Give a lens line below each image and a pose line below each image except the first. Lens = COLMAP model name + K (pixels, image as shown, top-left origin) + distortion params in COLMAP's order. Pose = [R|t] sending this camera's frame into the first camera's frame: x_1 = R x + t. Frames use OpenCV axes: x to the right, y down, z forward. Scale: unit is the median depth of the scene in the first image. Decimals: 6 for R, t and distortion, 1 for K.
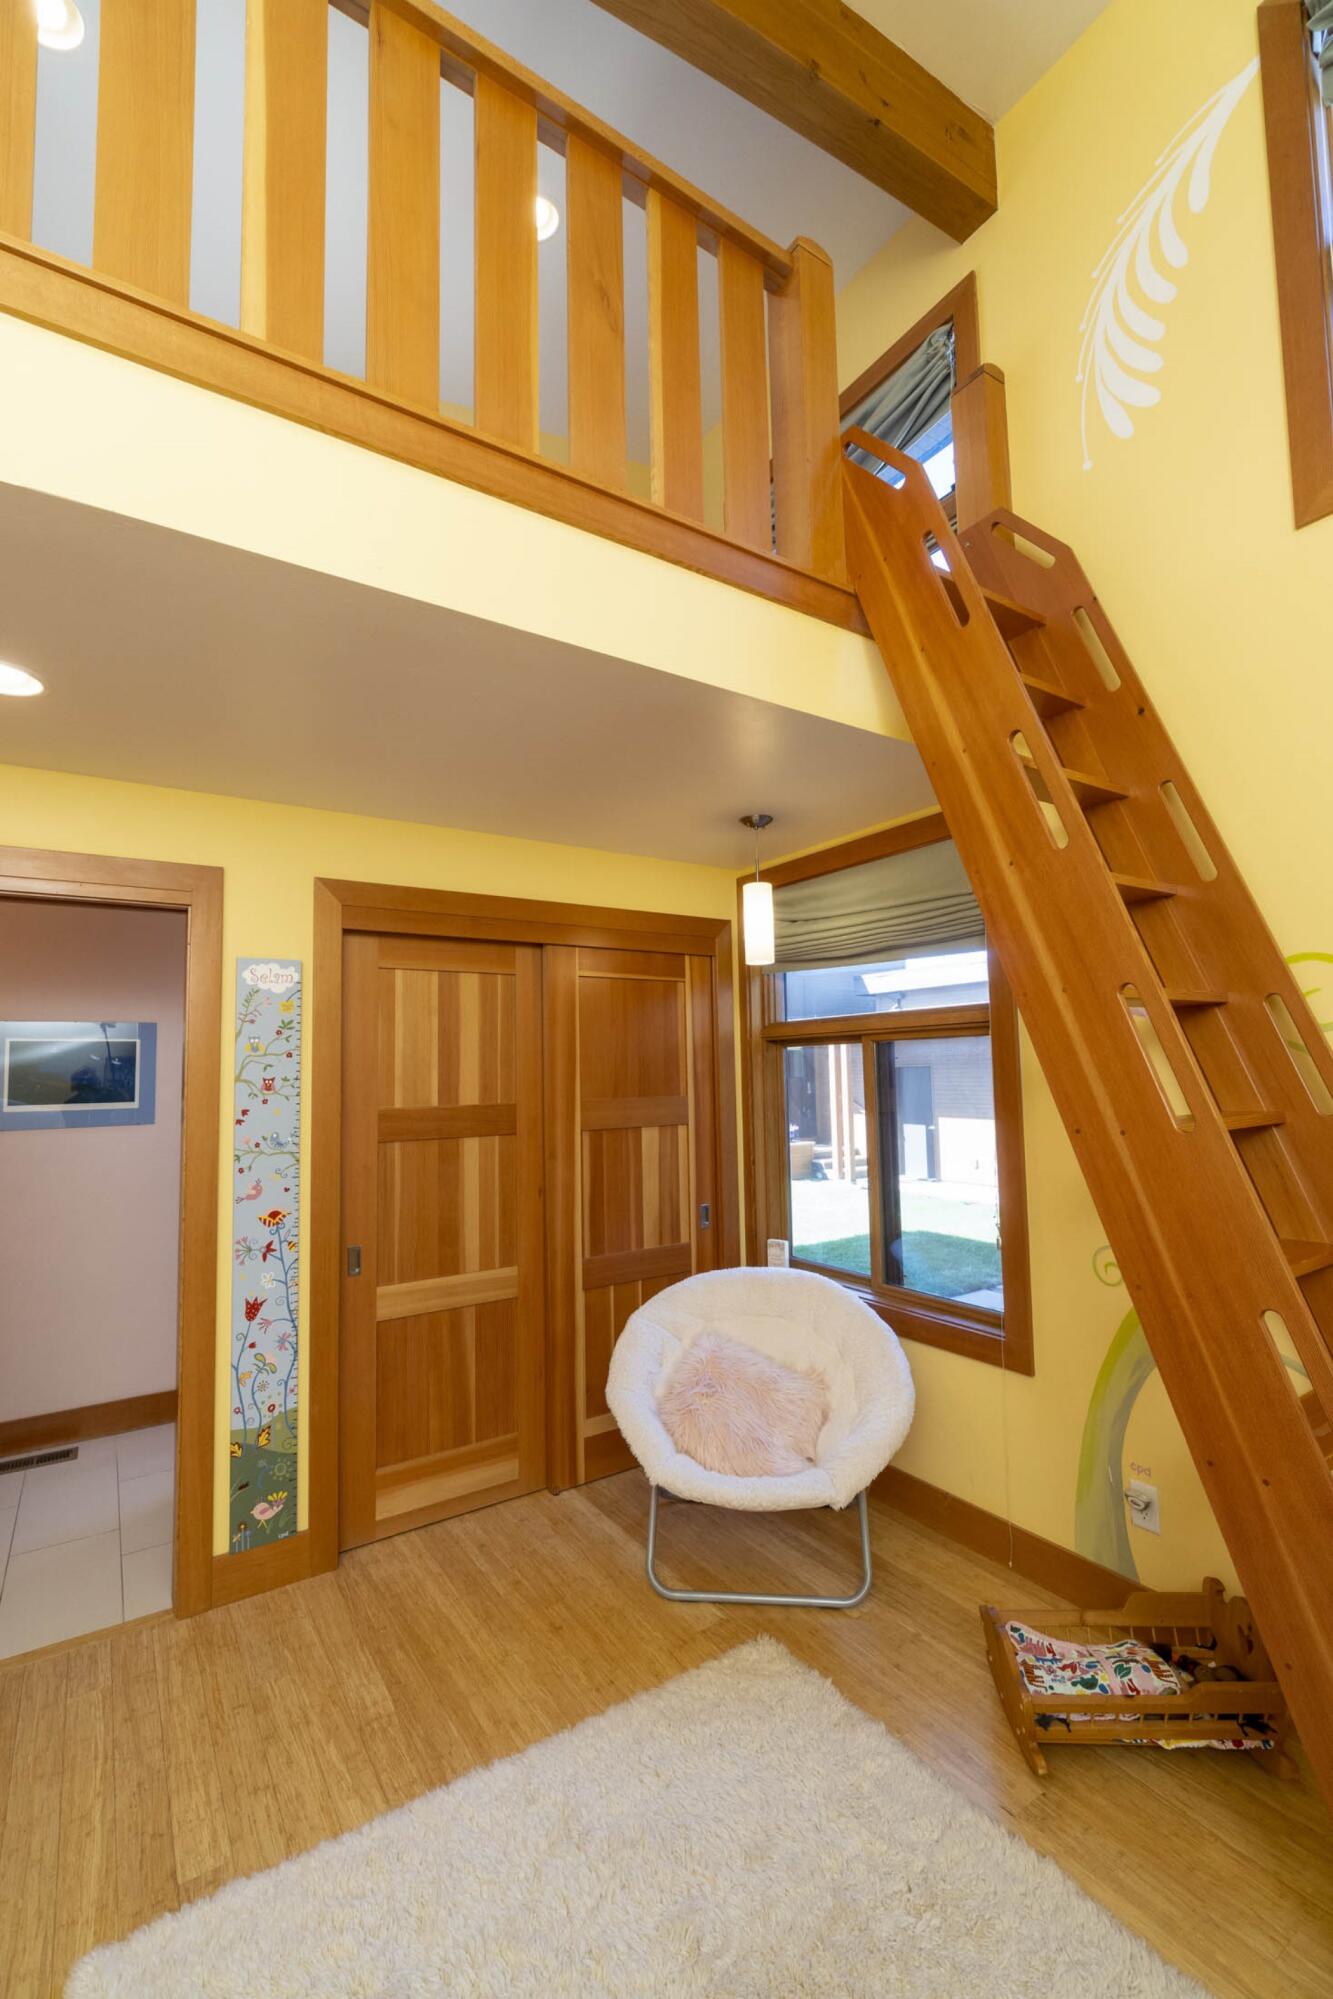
lens RADIAL K [[857.2, 0, 663.2], [0, 857.2, 1013.9], [0, 0, 1]] dist [-0.000187, -0.000028]
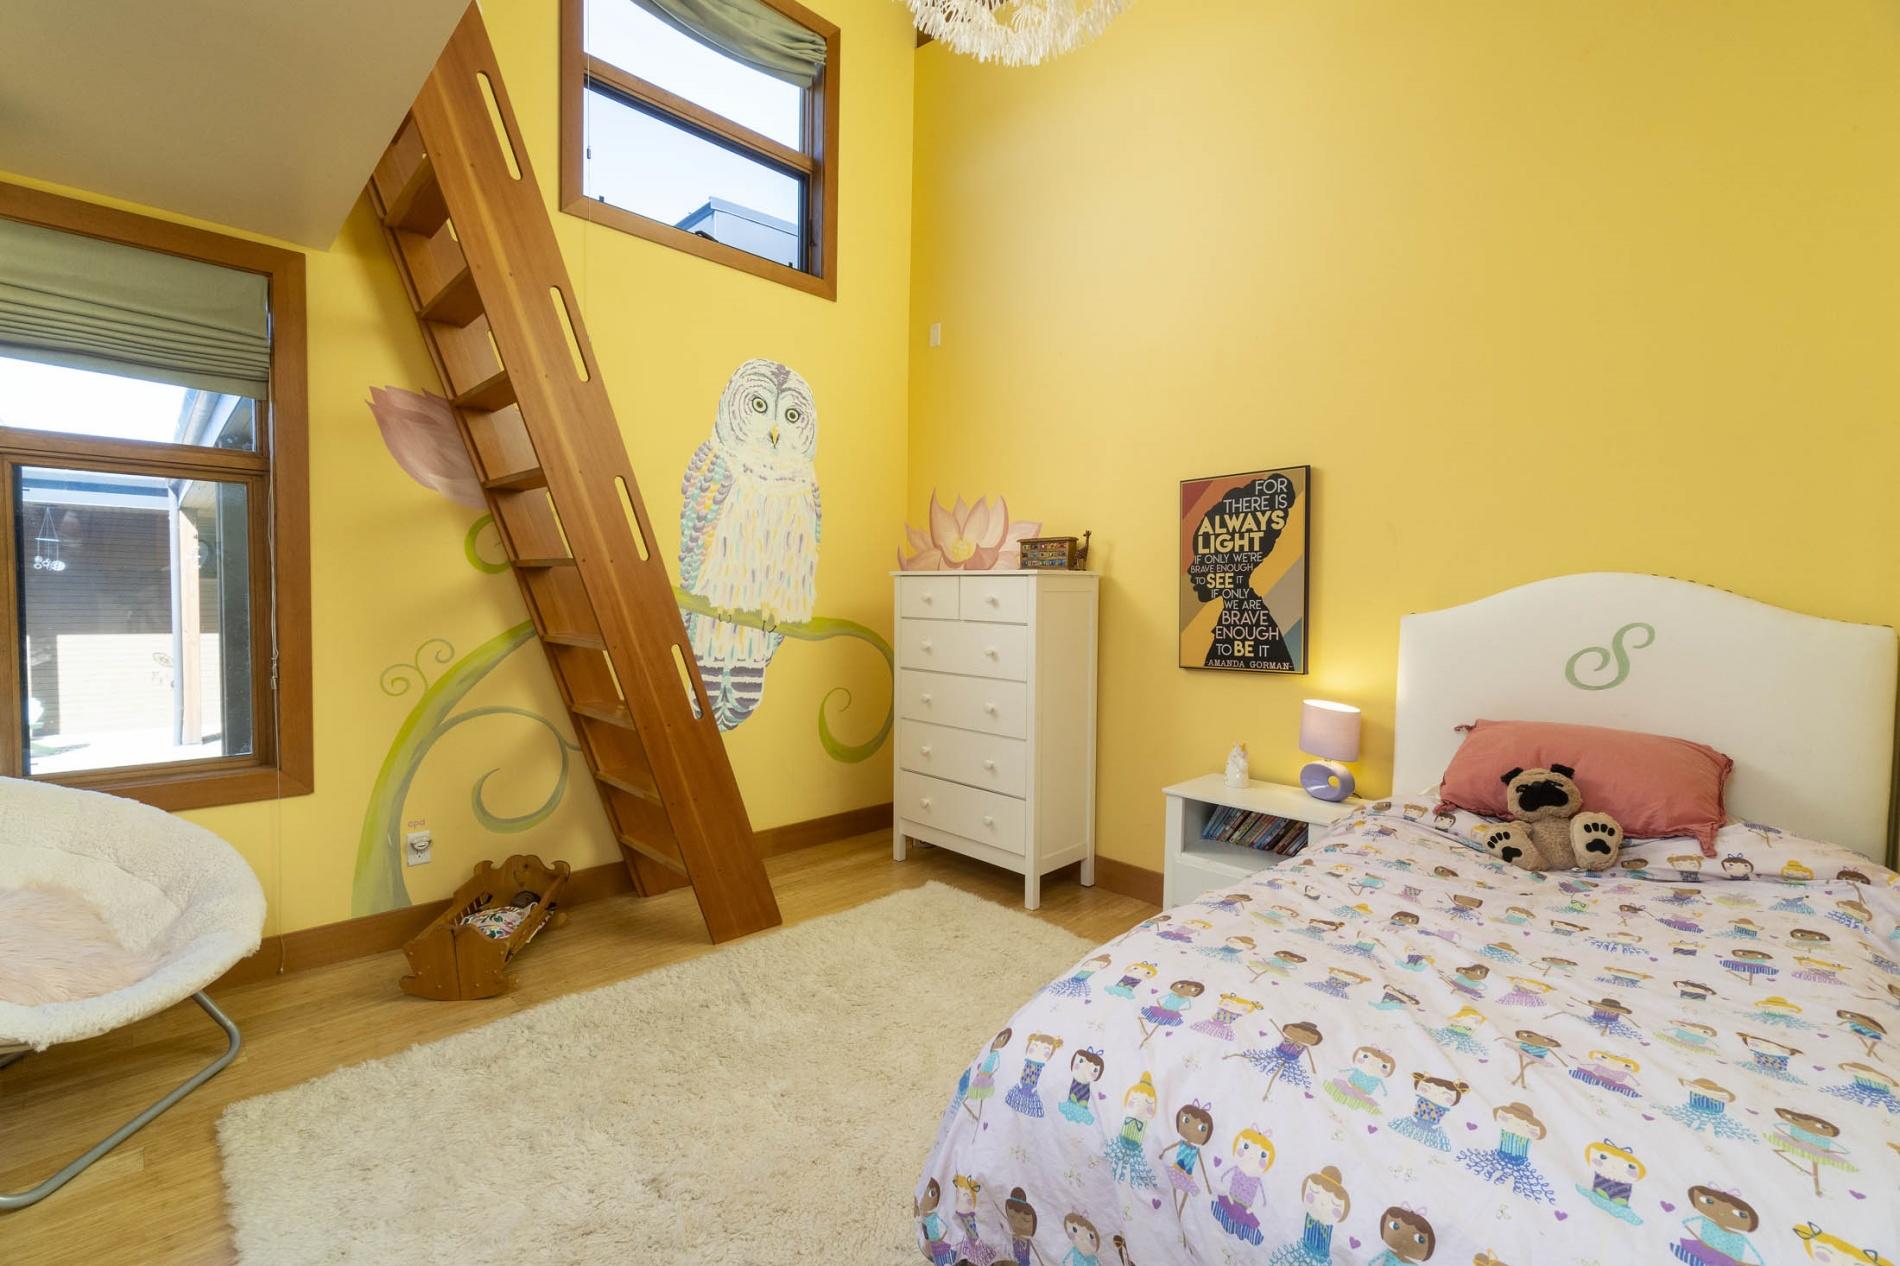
lens RADIAL K [[814.8, 0, 950.0], [0, 814.8, 633.0], [0, 0, 1]] dist [-0.000187, -0.000028]
pose [[-0.206141, -0.034249, 0.977923, -0.881854], [-0.078705, 0.996730, 0.018317, 0.142518], [-0.975352, -0.073192, -0.208162, 0.472677]]
